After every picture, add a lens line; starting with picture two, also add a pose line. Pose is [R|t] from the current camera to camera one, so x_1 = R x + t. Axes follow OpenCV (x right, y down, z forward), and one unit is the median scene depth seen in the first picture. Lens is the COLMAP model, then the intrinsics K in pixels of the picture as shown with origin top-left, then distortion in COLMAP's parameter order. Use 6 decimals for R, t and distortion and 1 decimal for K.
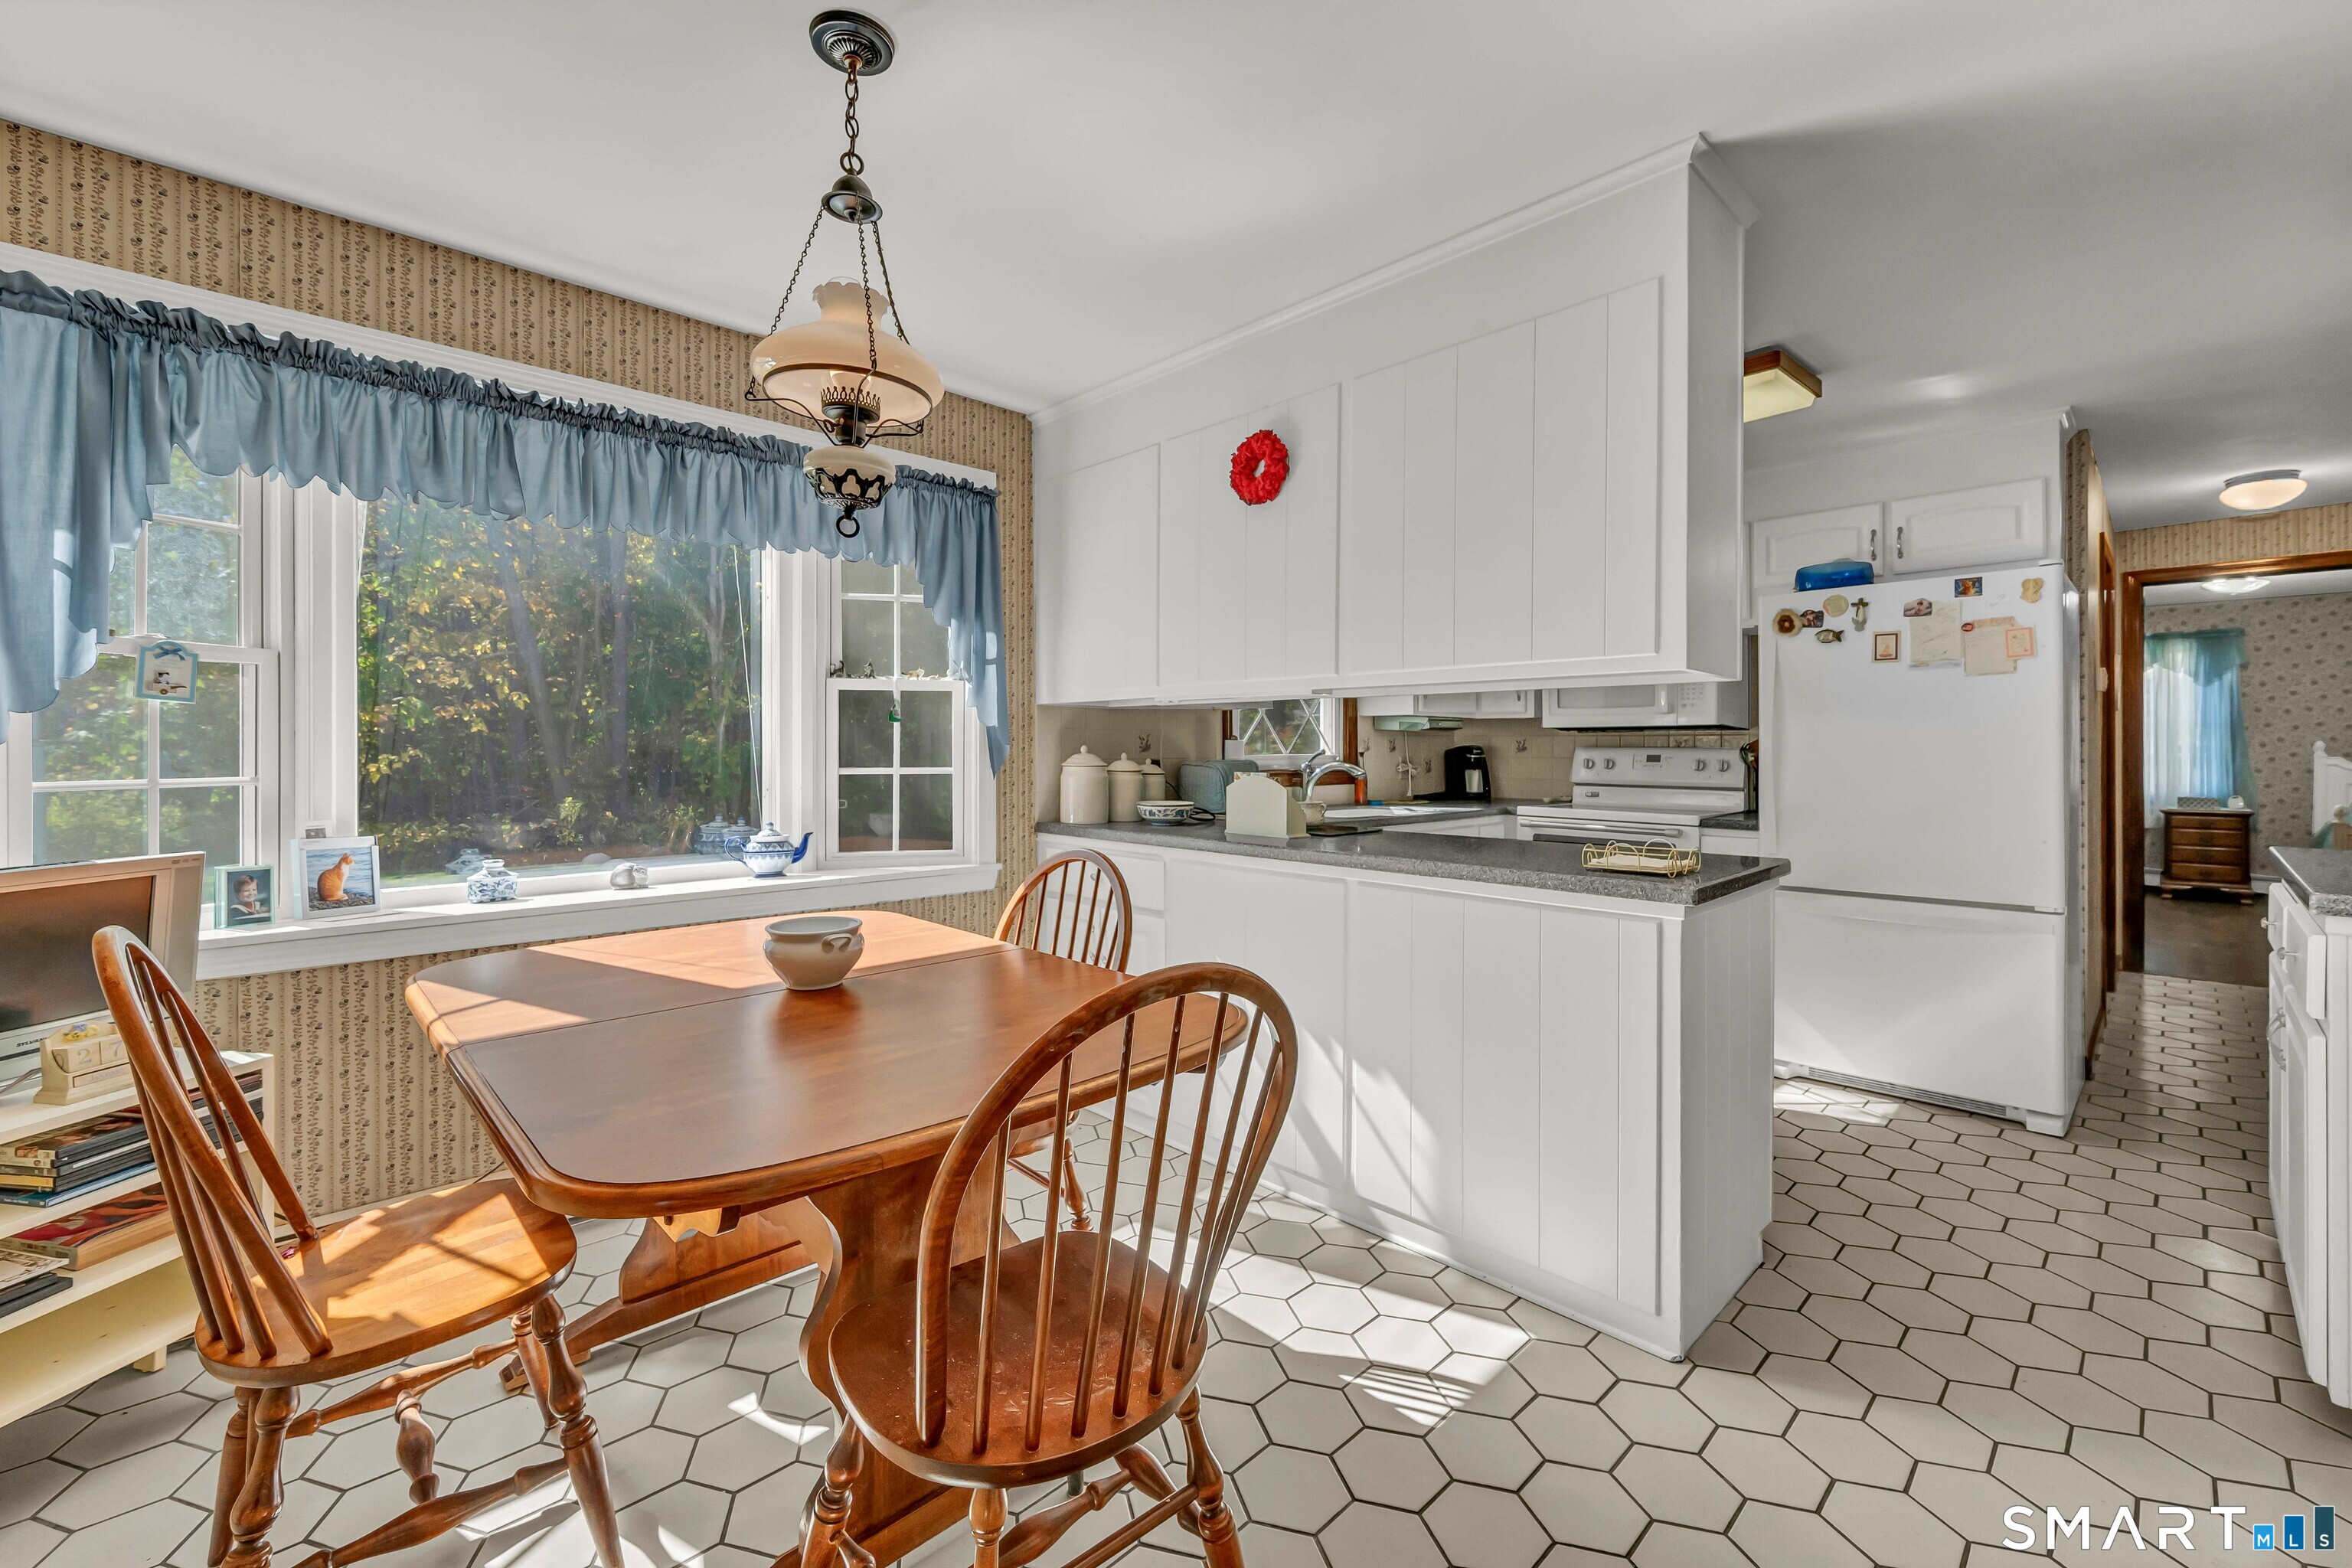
lens RADIAL K [[977.9, 0, 1180.0], [0, 977.9, 750.6], [0, 0, 1]] dist [0.000078, -0.000095]
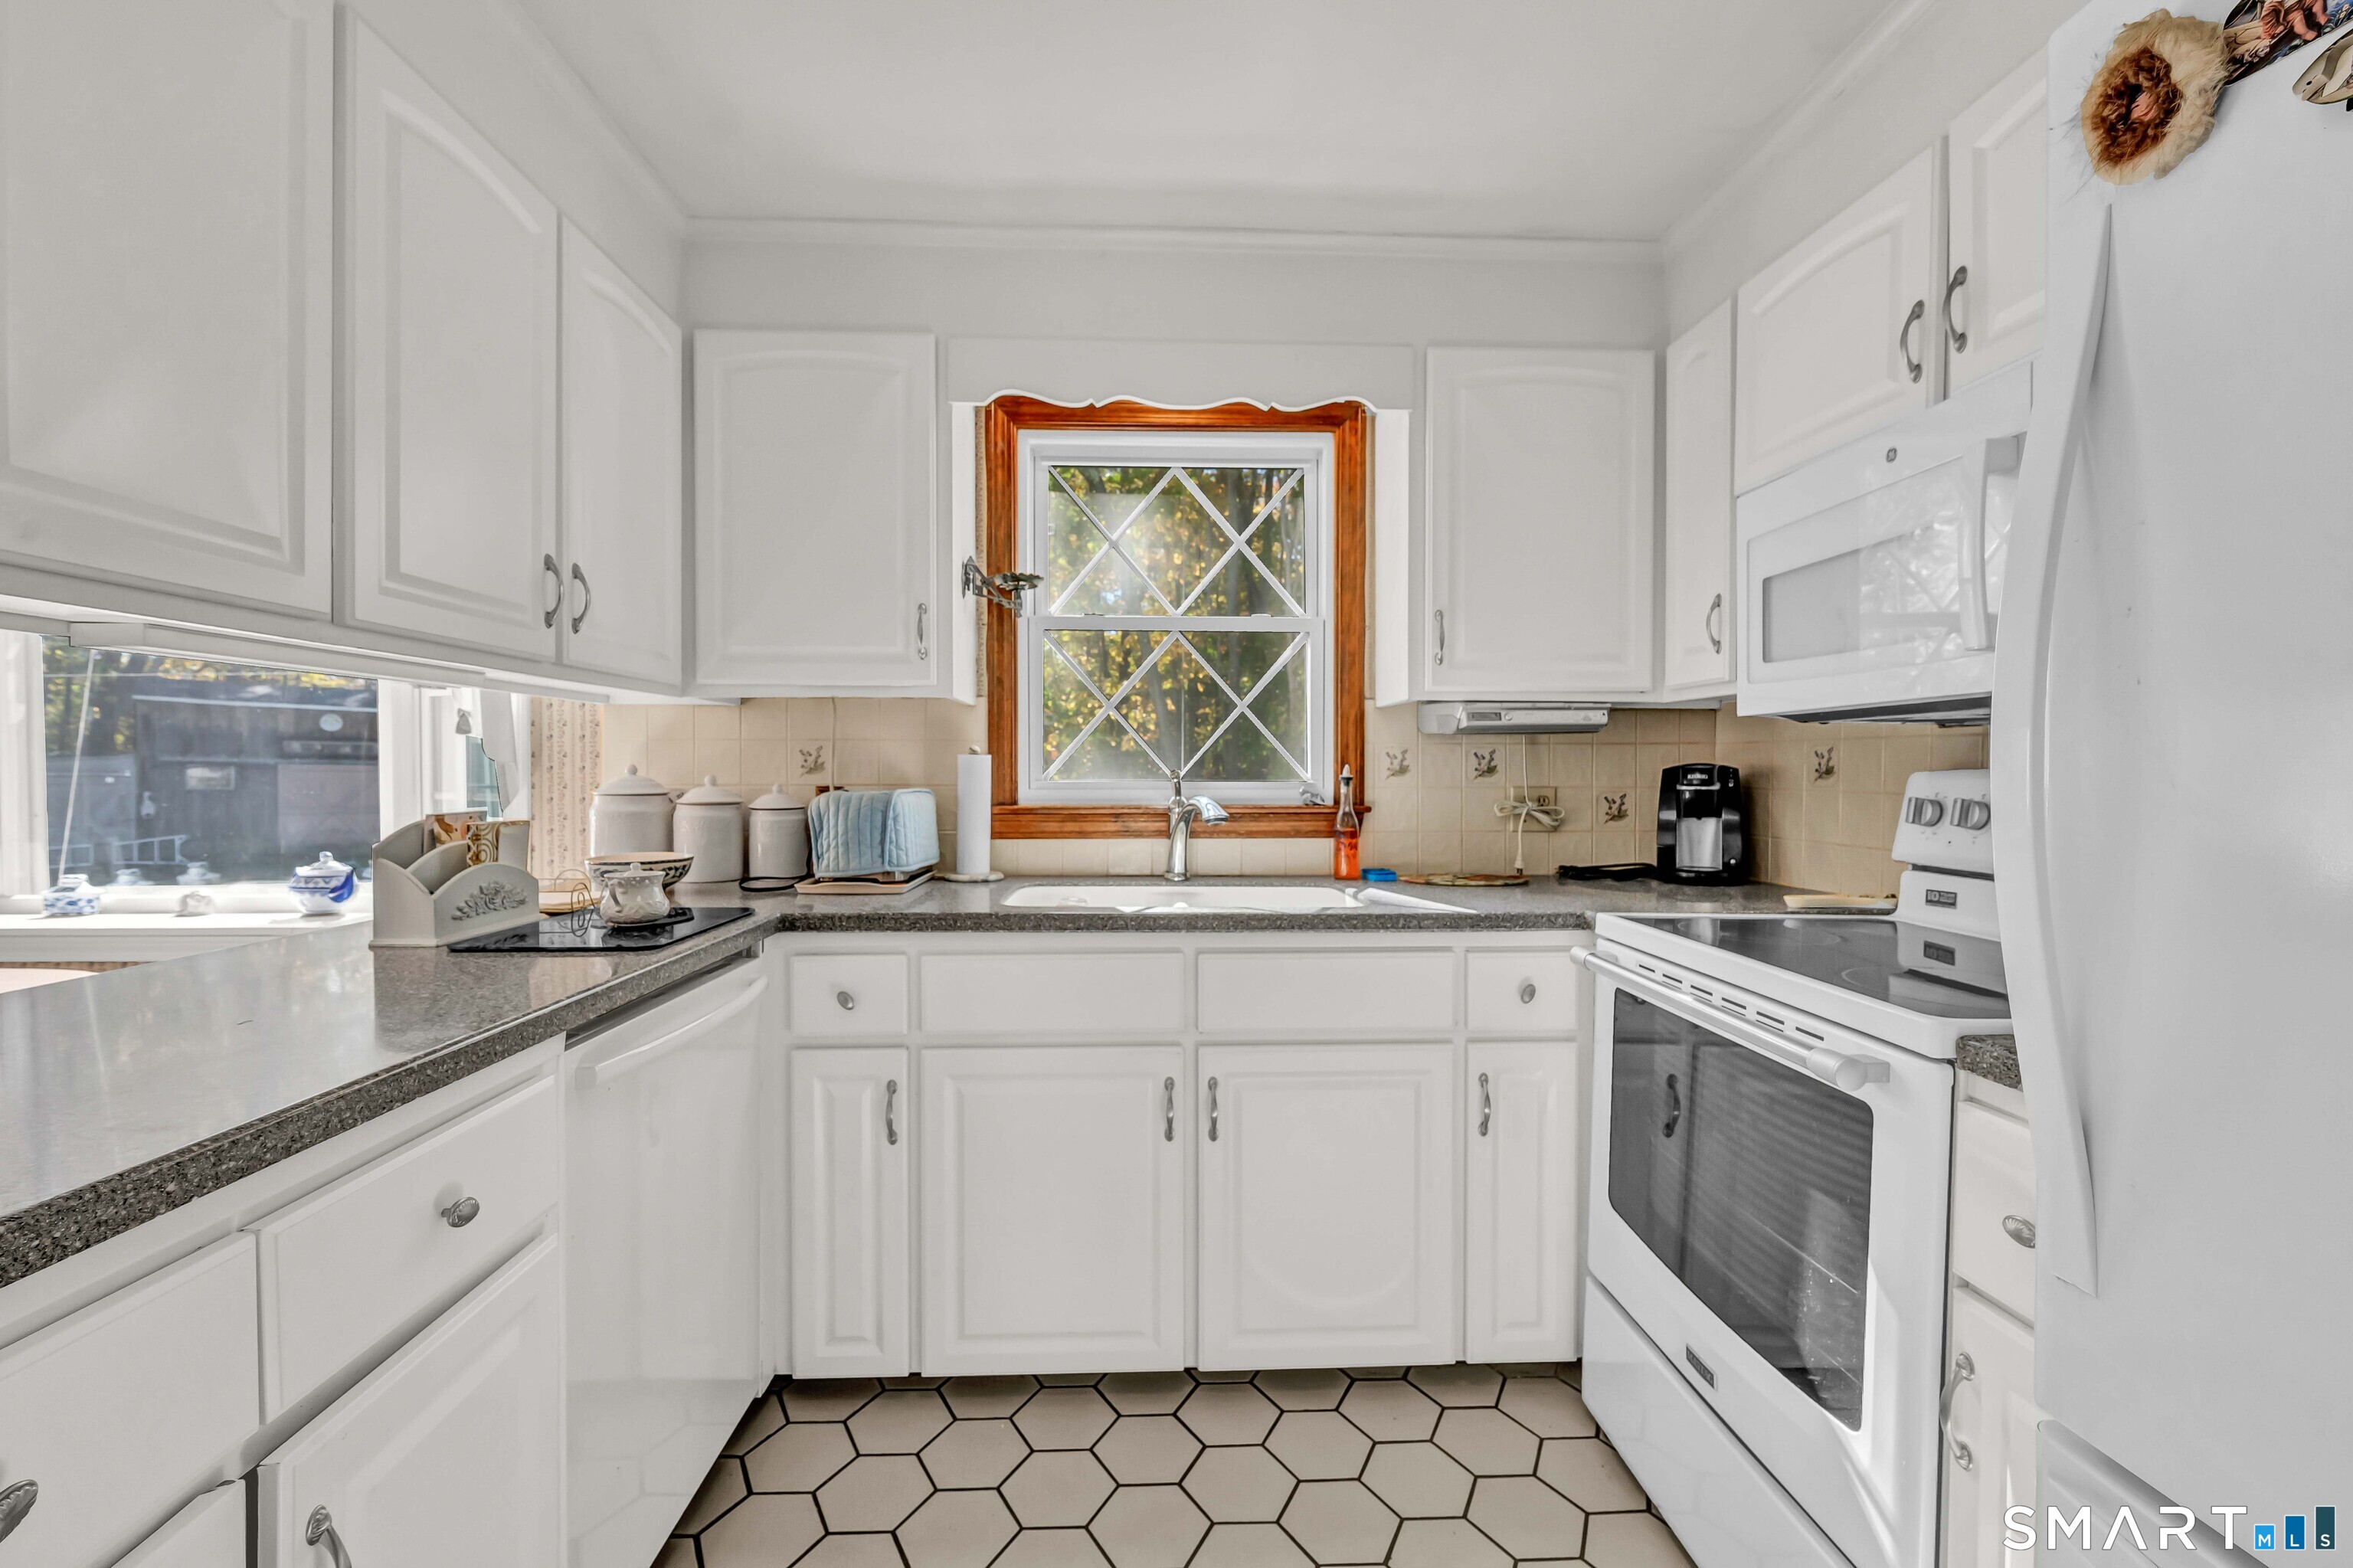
lens RADIAL K [[976.6, 0, 1167.0], [0, 976.6, 786.8], [0, 0, 1]] dist [0.001062, -0.000068]
pose [[0.743623, 0.012257, -0.668487, 0.617244], [-0.003358, 0.999888, 0.014598, -0.000077], [0.668590, -0.008610, 0.743581, 0.744039]]
